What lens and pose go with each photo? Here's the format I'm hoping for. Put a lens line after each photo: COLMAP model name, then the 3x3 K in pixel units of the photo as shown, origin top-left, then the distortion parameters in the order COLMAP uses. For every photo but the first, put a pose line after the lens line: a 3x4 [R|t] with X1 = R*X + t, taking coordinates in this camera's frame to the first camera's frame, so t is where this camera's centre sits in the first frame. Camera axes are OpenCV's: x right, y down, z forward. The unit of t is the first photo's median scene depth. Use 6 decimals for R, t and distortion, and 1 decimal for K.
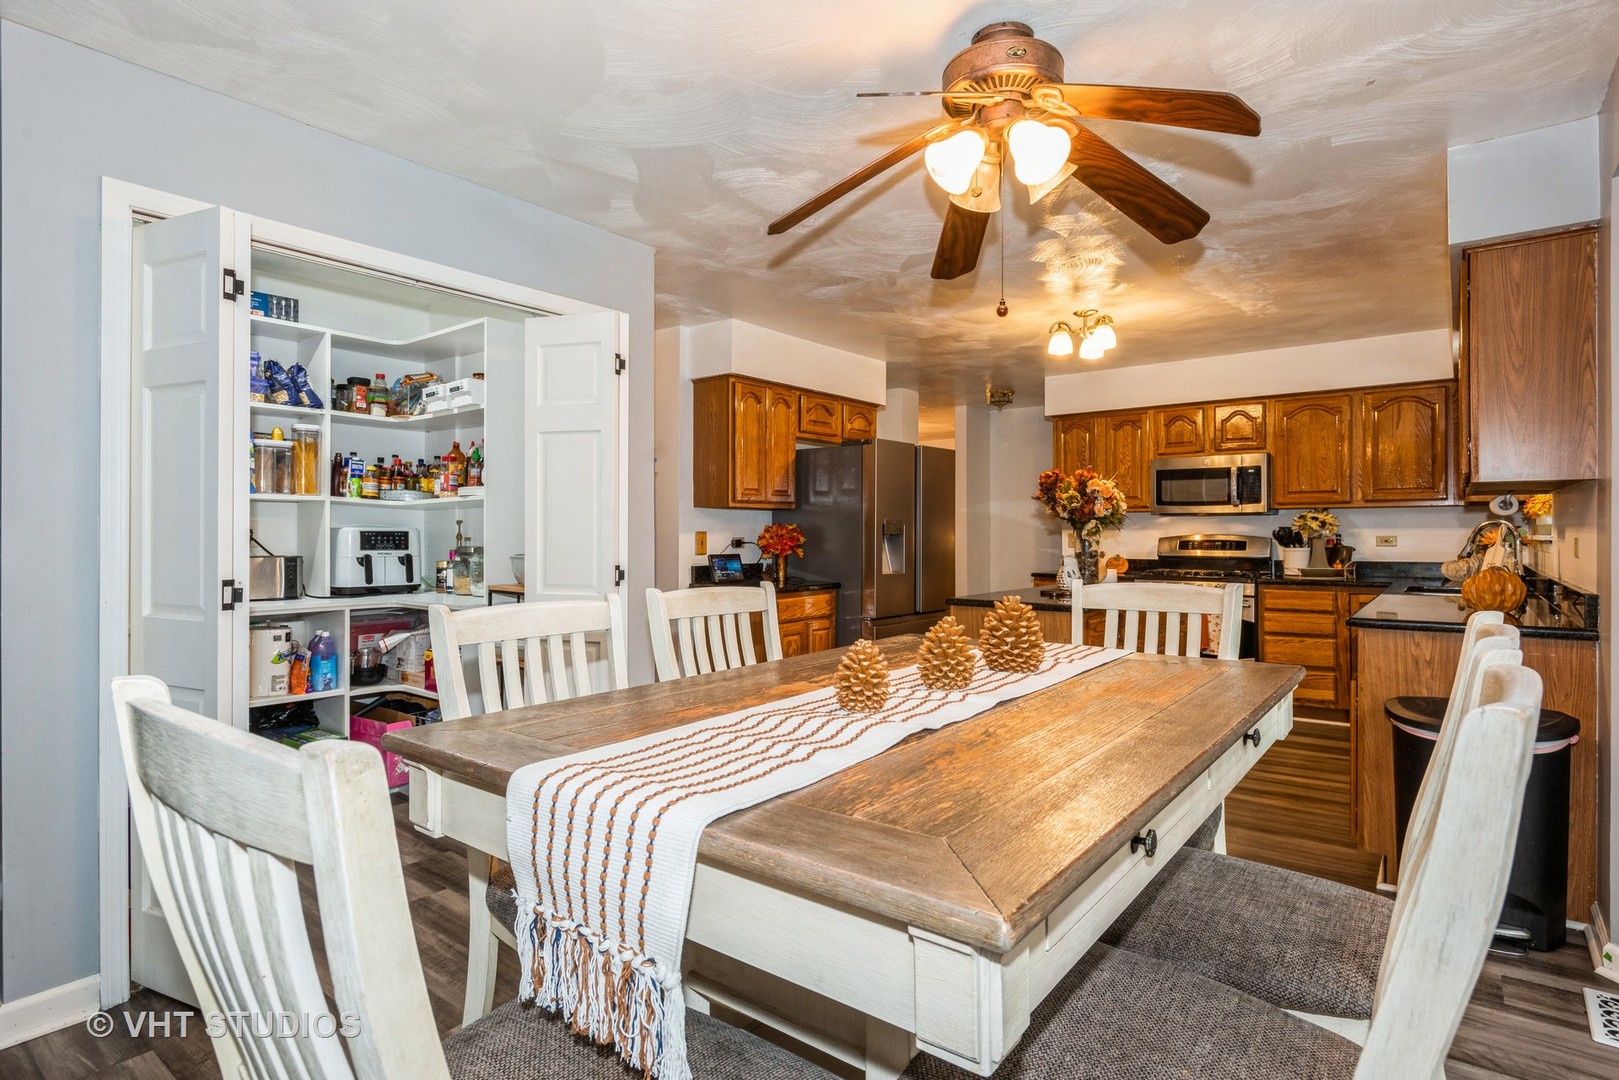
lens RADIAL K [[850.7, 0, 807.7], [0, 850.7, 531.2], [0, 0, 1]] dist [0.001962, 0.000172]
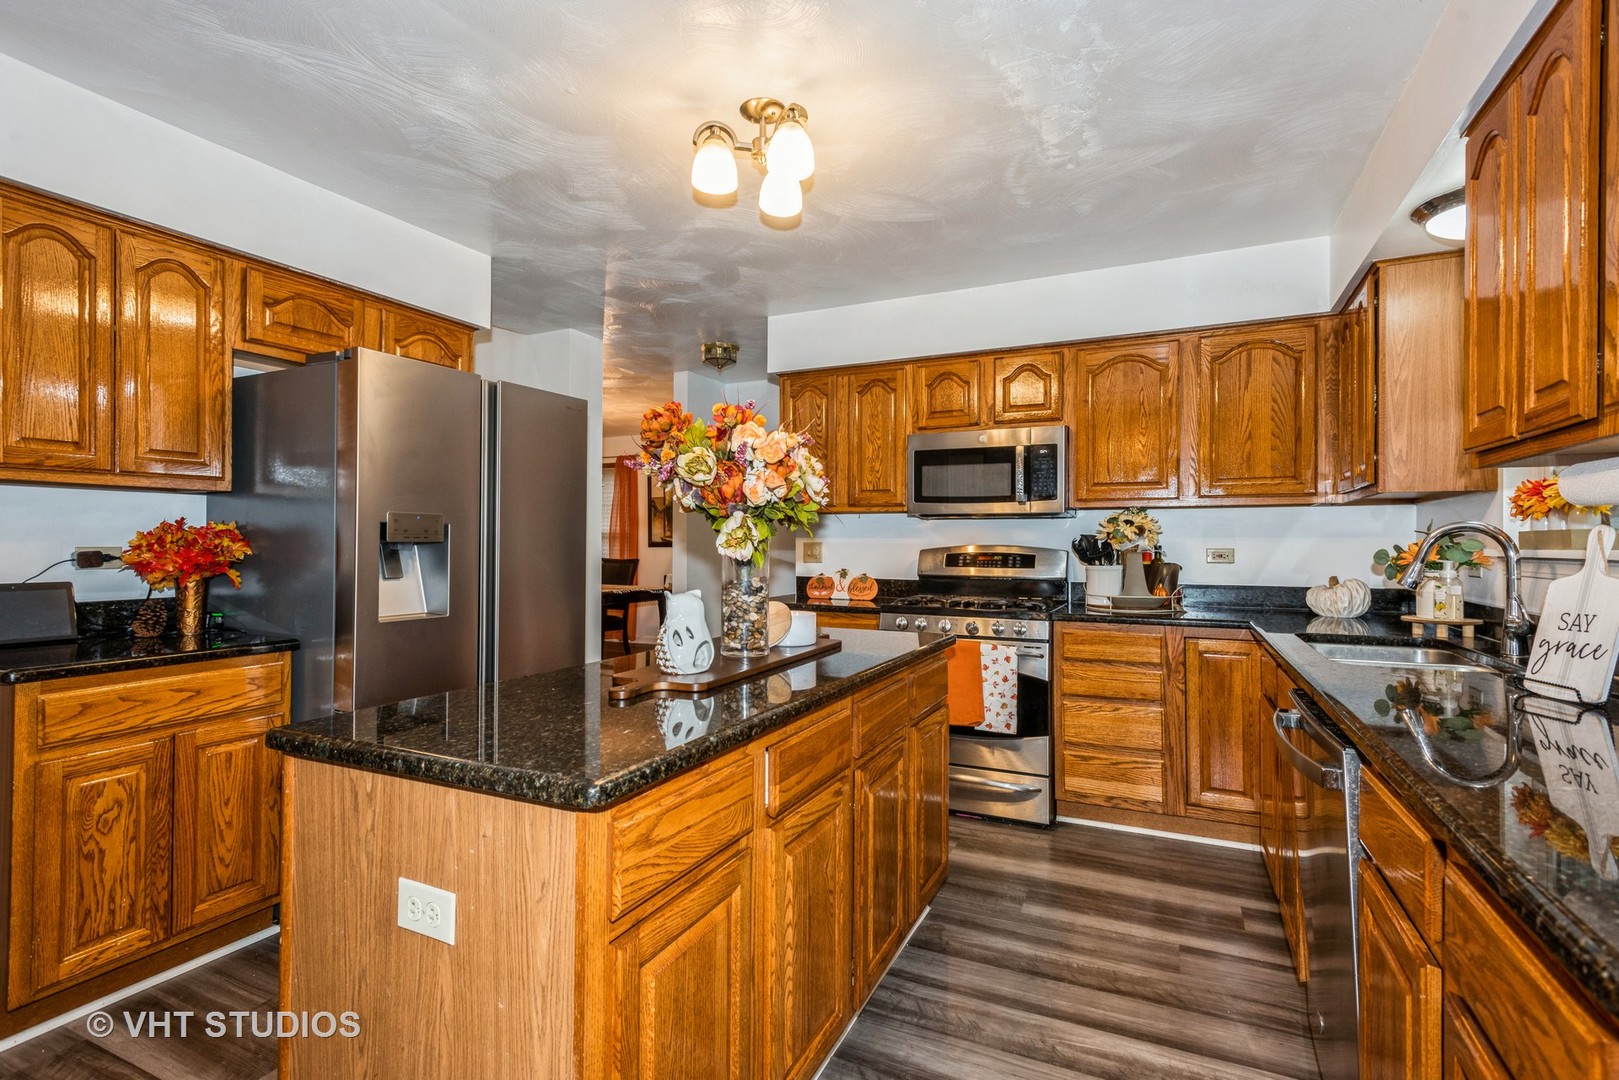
lens RADIAL K [[769.3, 0, 809.8], [0, 769.3, 542.9], [0, 0, 1]] dist [-0.004970, -0.000193]
pose [[0.976977, 0.005053, 0.213286, 0.210547], [-0.005630, 0.999982, 0.002099, 0.001501], [-0.213272, -0.003252, 0.976987, 0.444989]]
